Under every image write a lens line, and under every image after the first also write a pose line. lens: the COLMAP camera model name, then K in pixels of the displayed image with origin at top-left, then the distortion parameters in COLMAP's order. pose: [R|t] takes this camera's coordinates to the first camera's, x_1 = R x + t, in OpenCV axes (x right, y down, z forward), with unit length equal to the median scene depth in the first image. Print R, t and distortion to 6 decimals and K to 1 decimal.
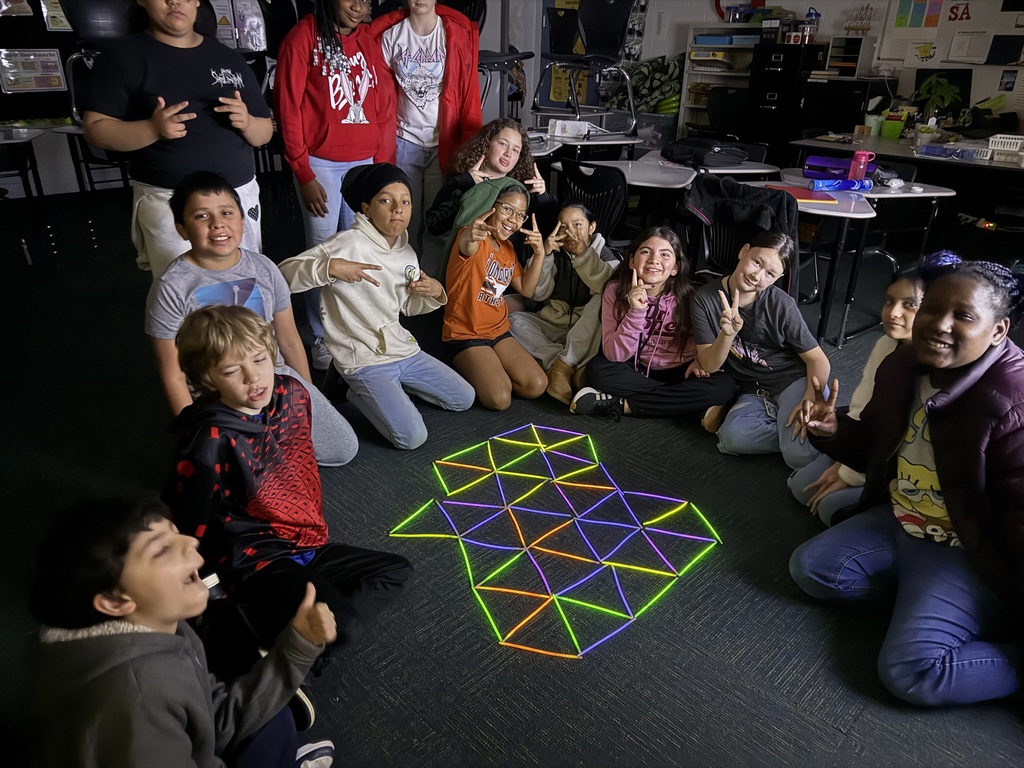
lens RADIAL K [[710.8, 0, 515.1], [0, 710.8, 384.3], [0, 0, 1]] dist [0.006522, -0.001951]
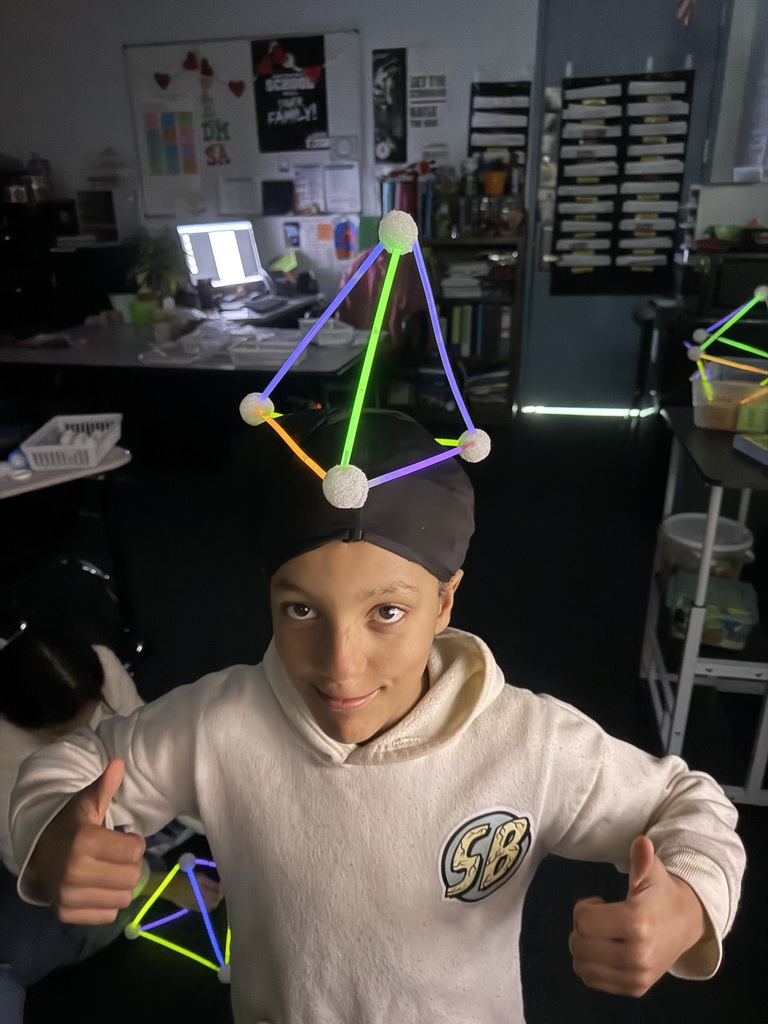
lens RADIAL K [[710.8, 0, 385.0], [0, 710.8, 508.5], [0, 0, 1]] dist [0.006522, -0.001951]
pose [[0.835182, -0.252736, 0.488463, 0.370578], [0.275557, 0.960932, 0.026044, -0.139618], [-0.475962, 0.112848, 0.872196, 0.329206]]
